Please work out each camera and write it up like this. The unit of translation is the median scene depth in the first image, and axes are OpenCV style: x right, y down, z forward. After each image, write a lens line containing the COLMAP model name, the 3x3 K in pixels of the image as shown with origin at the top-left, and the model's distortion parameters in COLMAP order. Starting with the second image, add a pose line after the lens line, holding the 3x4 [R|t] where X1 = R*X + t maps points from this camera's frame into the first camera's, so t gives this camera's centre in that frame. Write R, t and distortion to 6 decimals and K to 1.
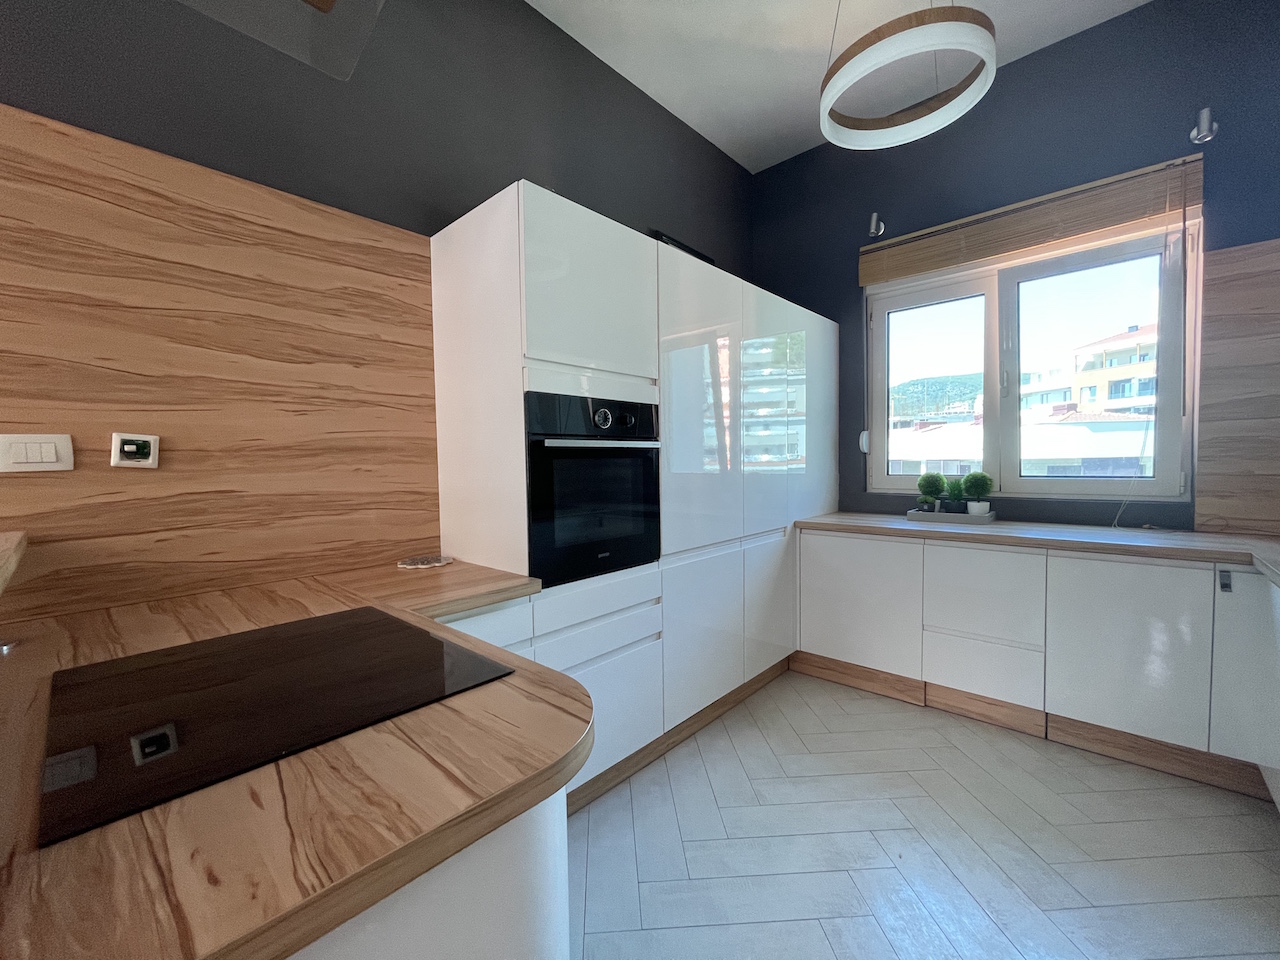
lens RADIAL K [[517.4, 0, 633.1], [0, 517.4, 483.8], [0, 0, 1]] dist [-0.000146, -0.000174]
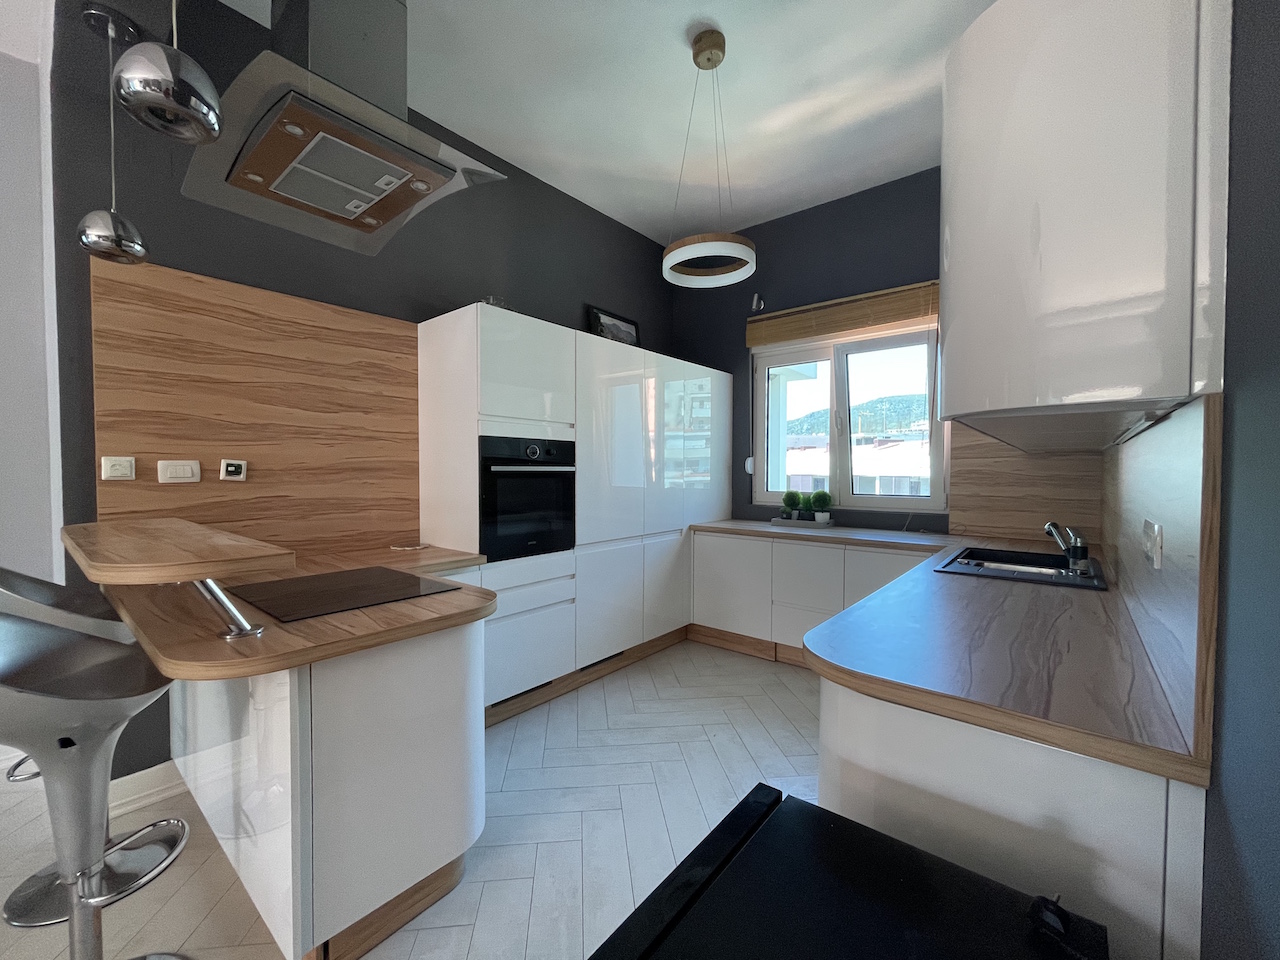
lens RADIAL K [[517.7, 0, 633.0], [0, 517.7, 484.7], [0, 0, 1]] dist [-0.003011, -0.000102]
pose [[0.998635, 0.017445, 0.049222, 0.146579], [-0.016562, 0.999695, -0.018297, -0.006455], [-0.049527, 0.017457, 0.998620, -0.470033]]
